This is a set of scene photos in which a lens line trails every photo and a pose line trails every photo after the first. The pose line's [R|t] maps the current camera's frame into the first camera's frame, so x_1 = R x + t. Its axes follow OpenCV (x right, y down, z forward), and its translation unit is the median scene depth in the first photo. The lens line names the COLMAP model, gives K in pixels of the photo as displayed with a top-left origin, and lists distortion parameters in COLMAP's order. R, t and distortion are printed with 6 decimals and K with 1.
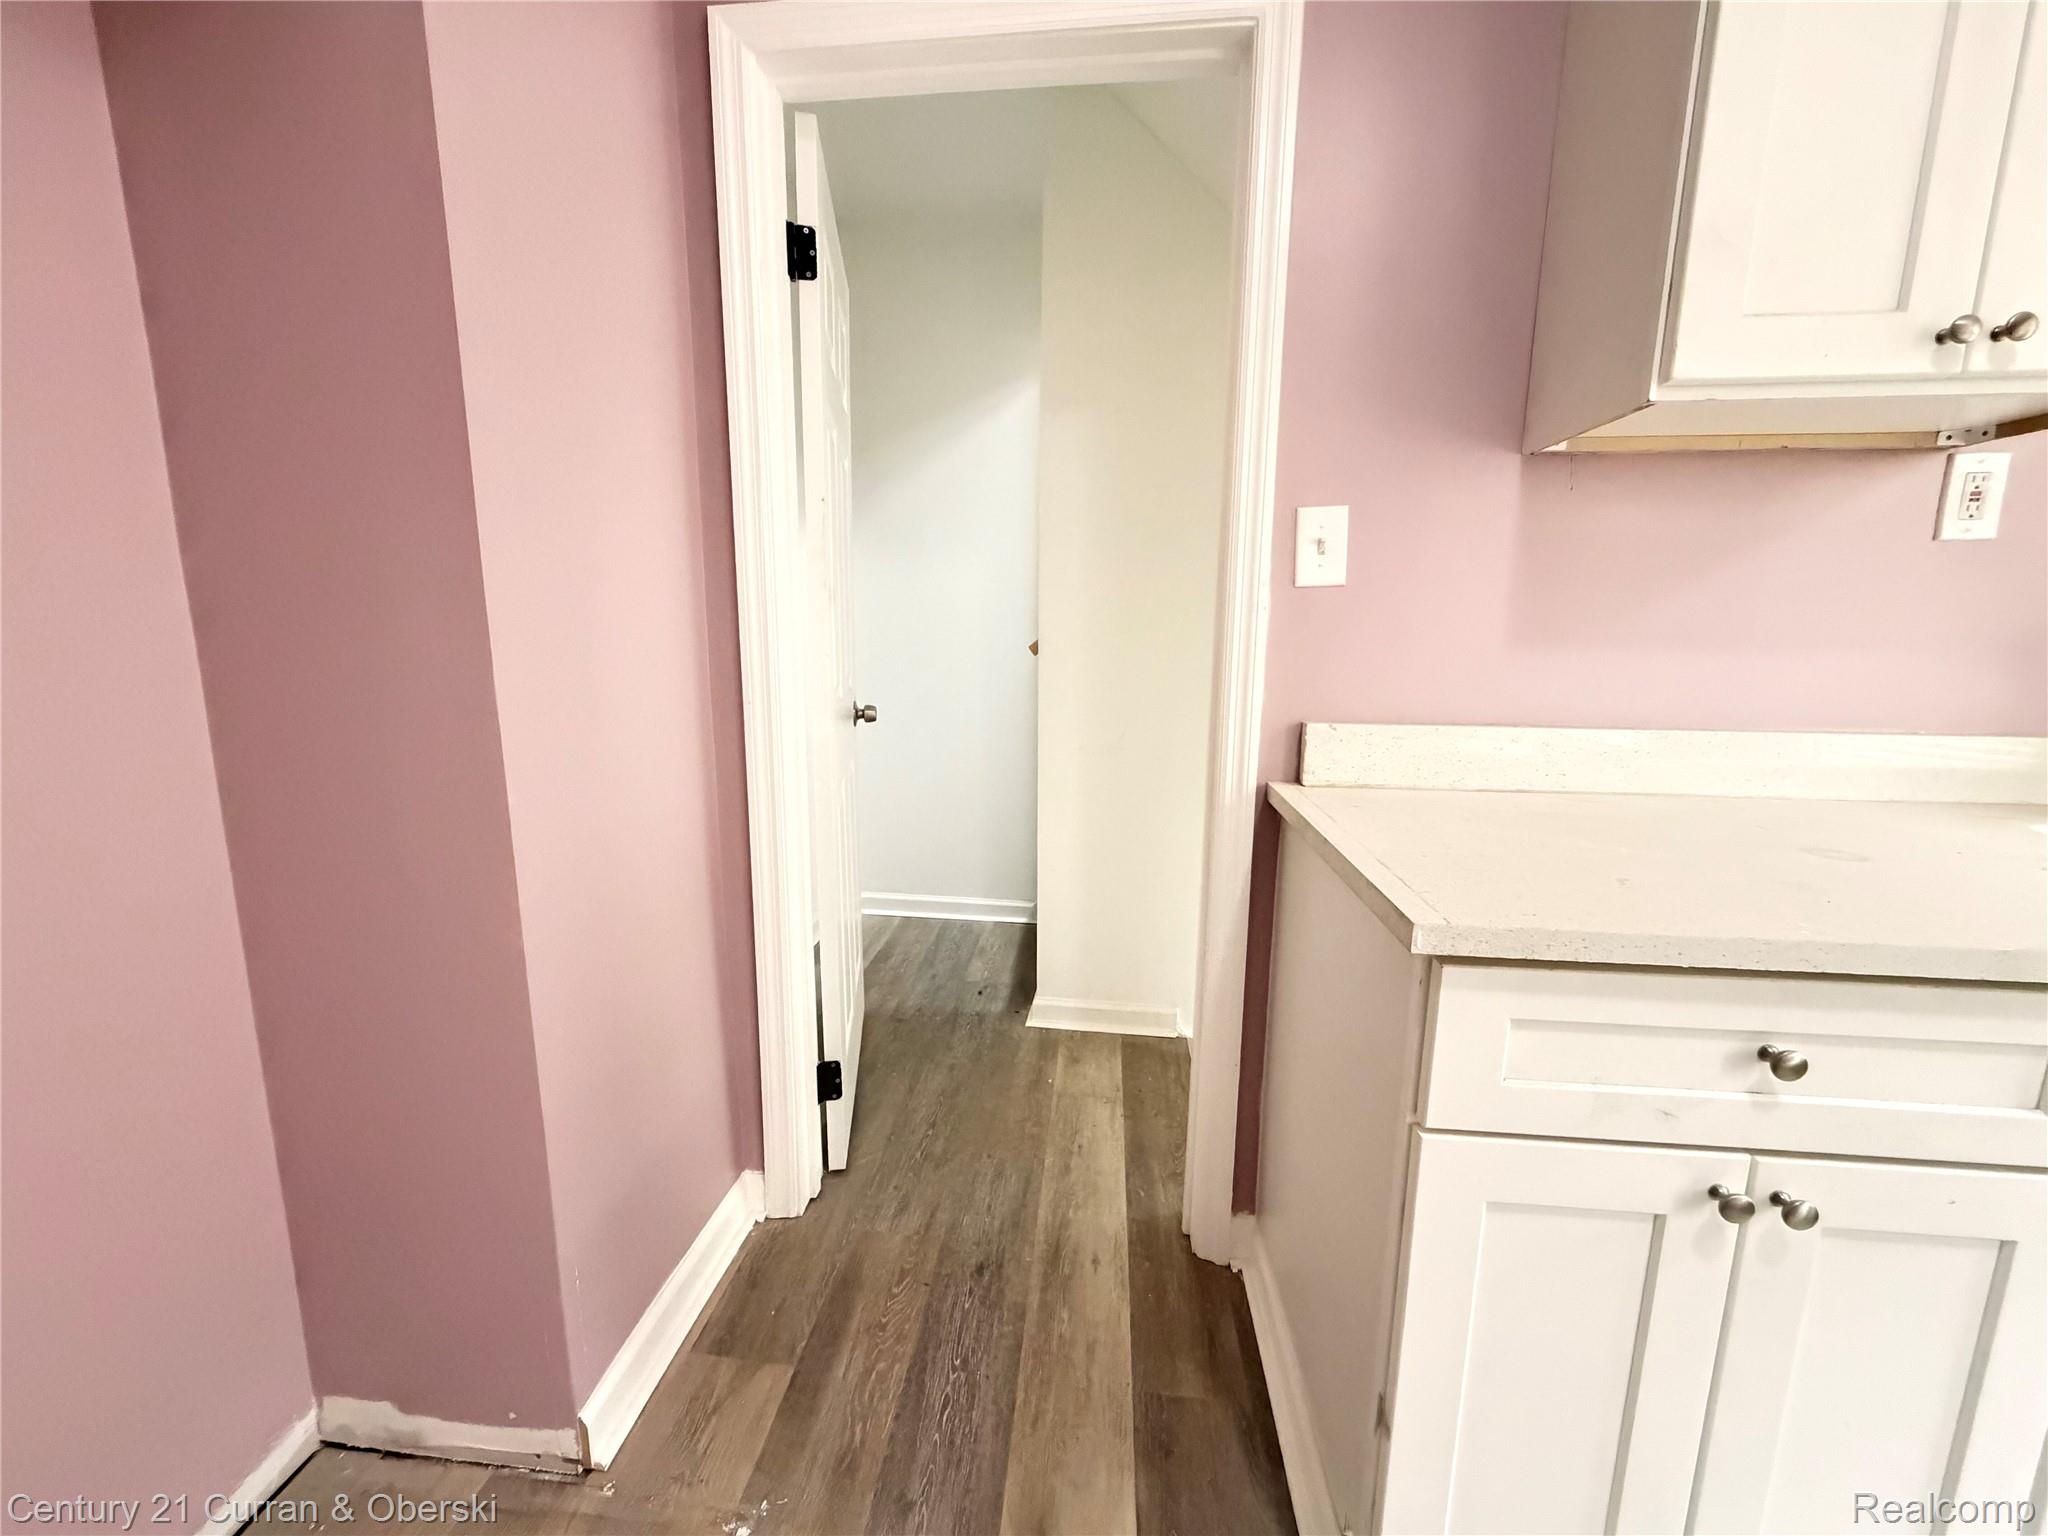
lens RADIAL K [[825.3, 0, 1020.7], [0, 825.3, 763.4], [0, 0, 1]] dist [0.001768, 0.000742]
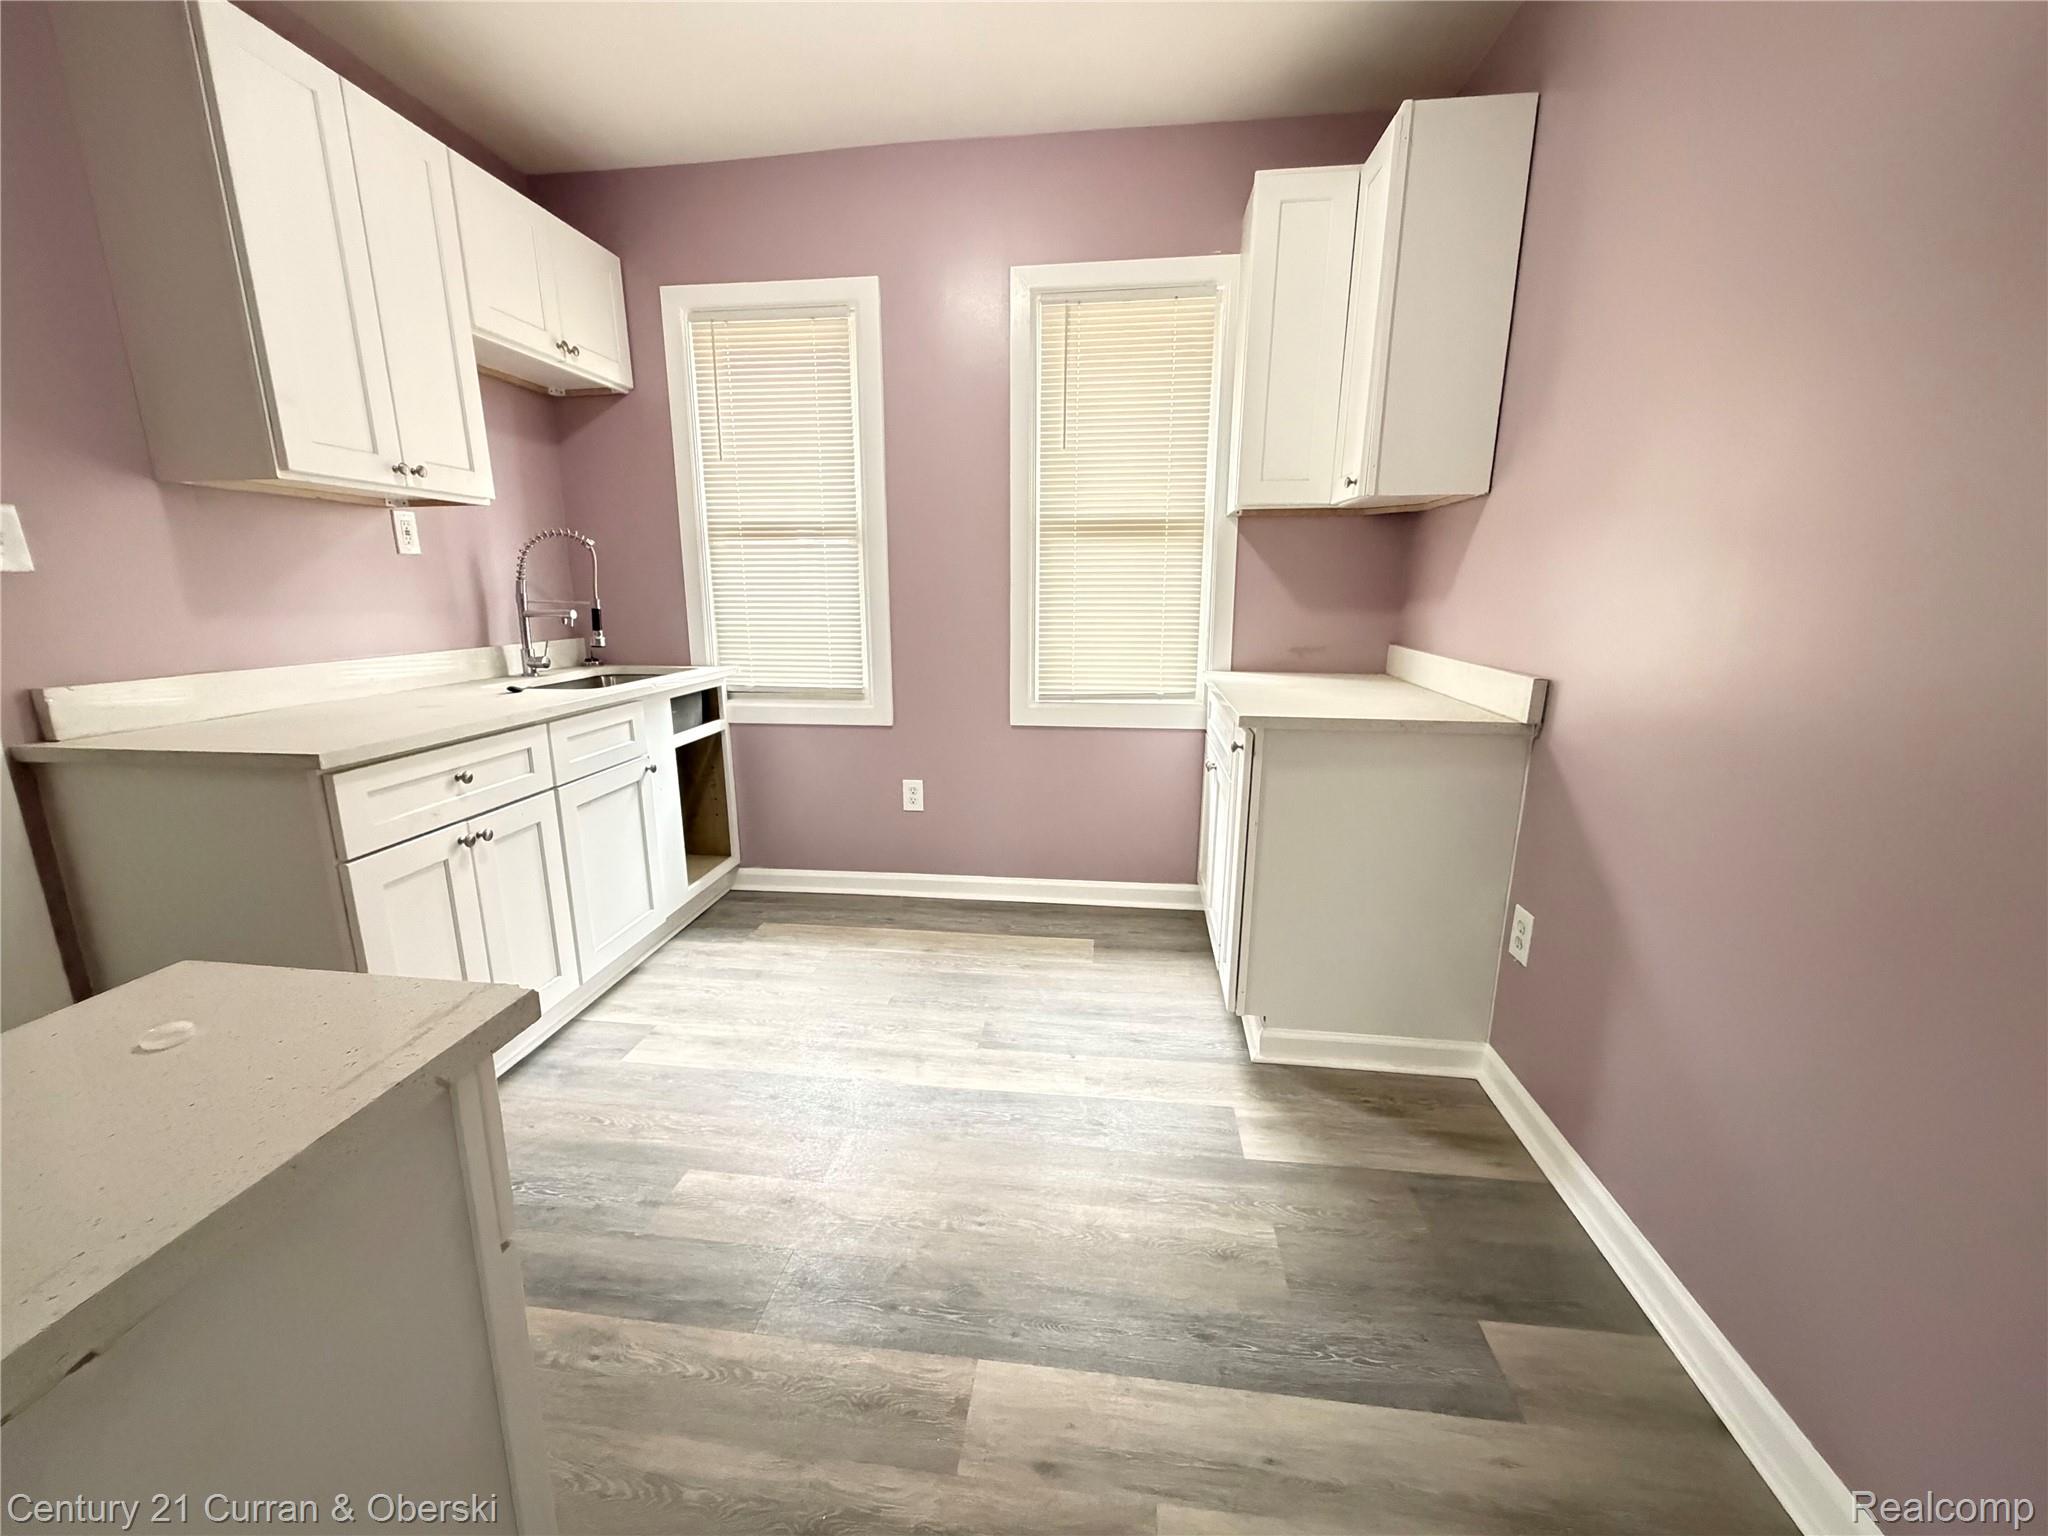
lens RADIAL K [[811.4, 0, 1015.8], [0, 811.4, 761.9], [0, 0, 1]] dist [0.001939, 0.000498]
pose [[0.016506, -0.222087, 0.974887, -1.320118], [0.174332, 0.960724, 0.215909, 0.071142], [-0.984549, 0.166390, 0.054574, -0.717271]]
